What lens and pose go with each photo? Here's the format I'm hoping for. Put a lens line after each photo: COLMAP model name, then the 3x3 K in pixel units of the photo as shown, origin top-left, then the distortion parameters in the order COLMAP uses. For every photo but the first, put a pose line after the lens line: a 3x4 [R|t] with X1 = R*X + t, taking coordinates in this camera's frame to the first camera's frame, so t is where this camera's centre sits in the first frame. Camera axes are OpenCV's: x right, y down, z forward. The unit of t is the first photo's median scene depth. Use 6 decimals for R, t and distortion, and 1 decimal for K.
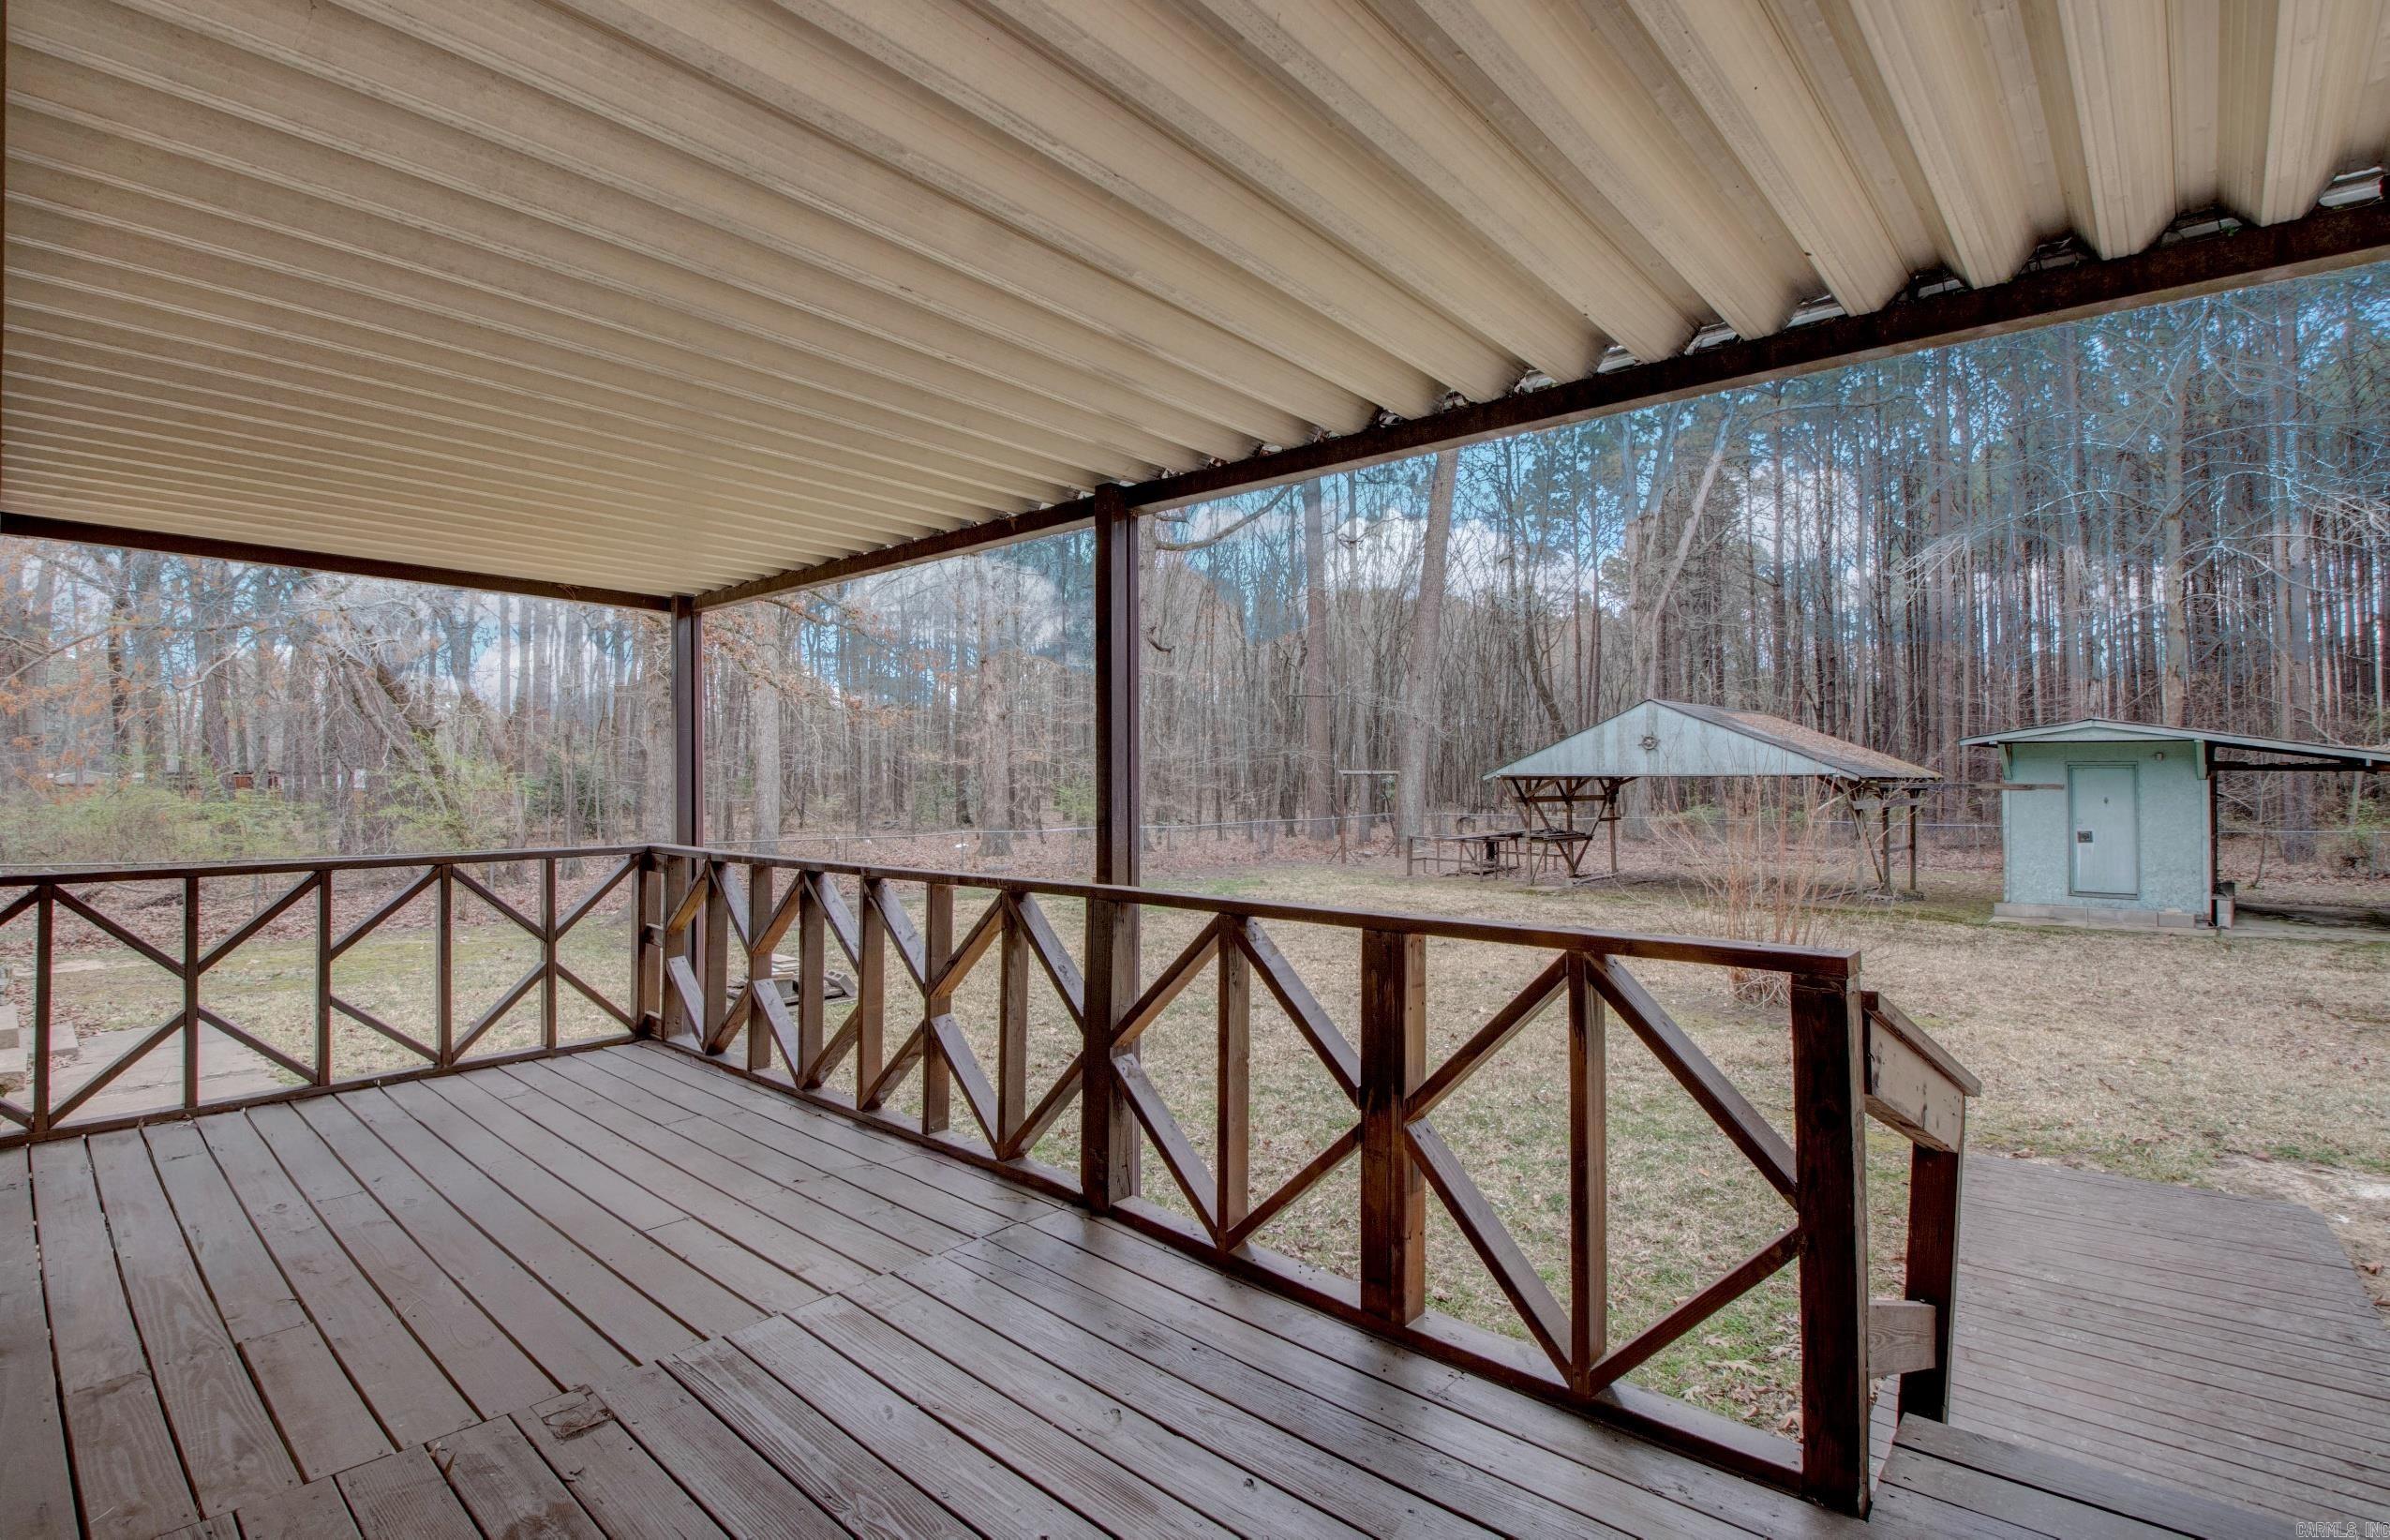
lens RADIAL K [[1130.4, 0, 1191.1], [0, 1130.4, 763.8], [0, 0, 1]] dist [-0.002321, -0.000371]
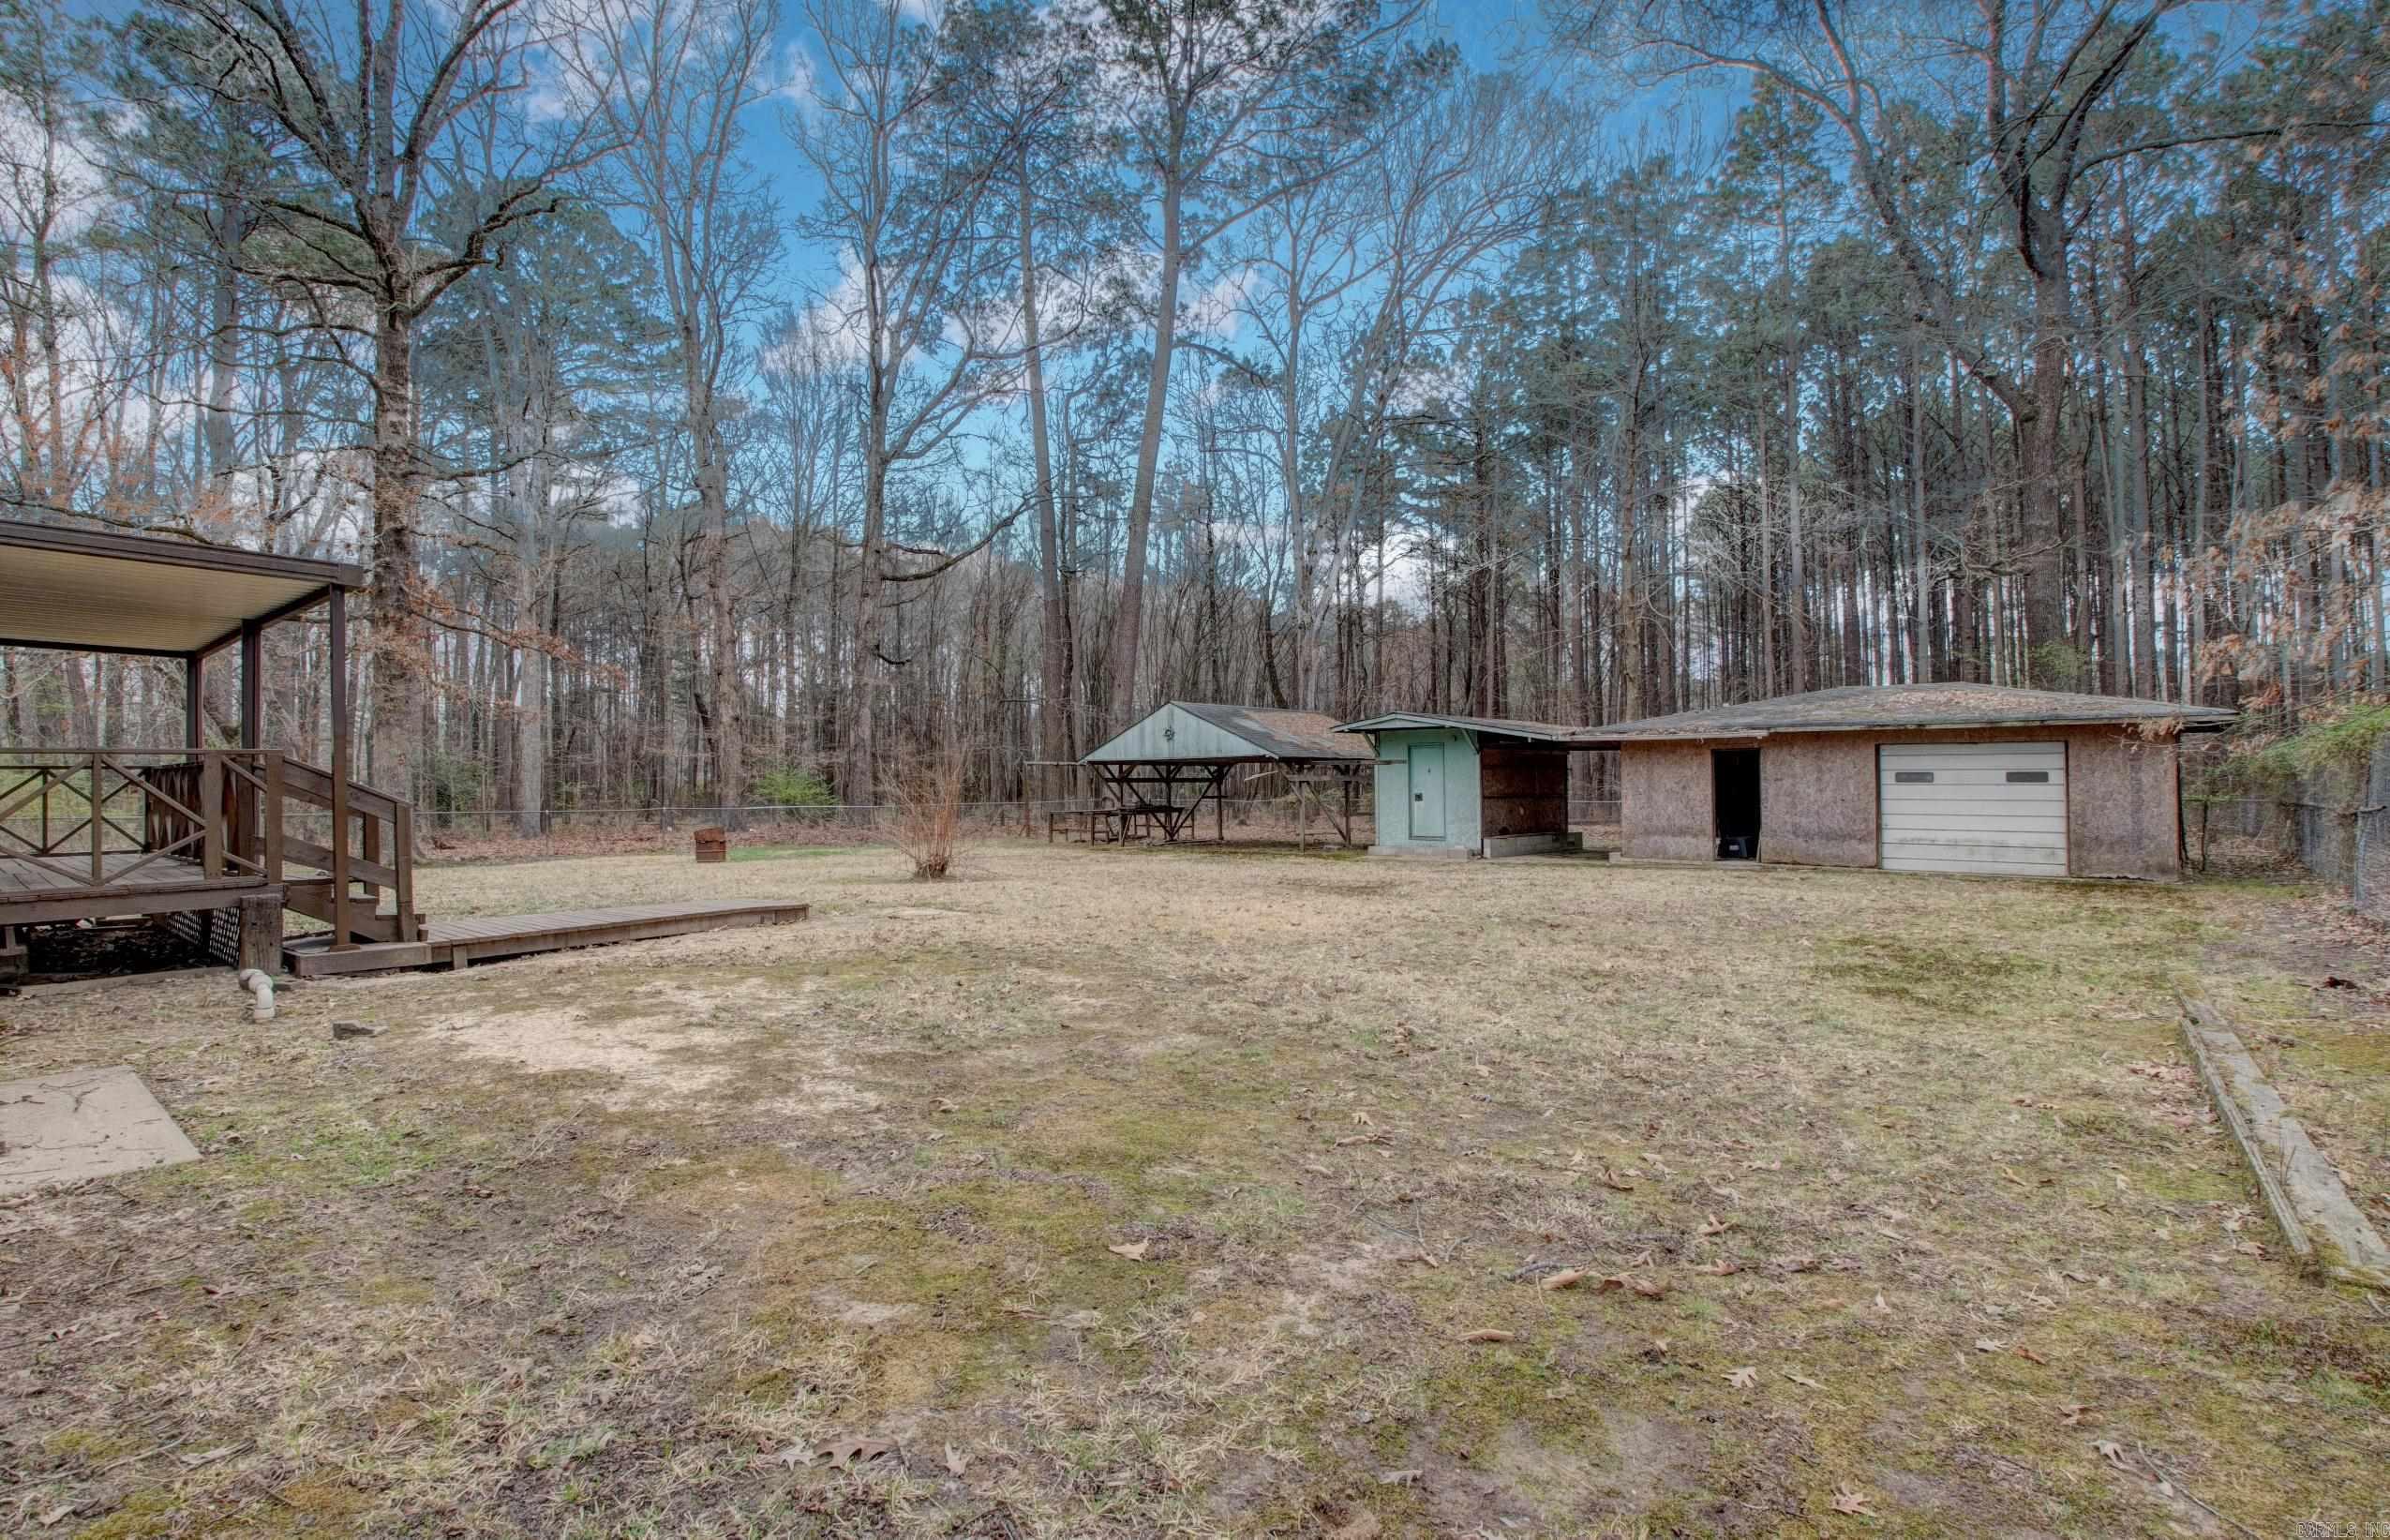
lens RADIAL K [[1130.4, 0, 1191.1], [0, 1130.4, 763.8], [0, 0, 1]] dist [-0.002321, -0.000371]
pose [[0.999157, -0.006951, 0.040463, 0.361310], [0.007217, 0.999953, -0.006422, 0.024221], [-0.040417, 0.006709, 0.999160, -0.318546]]
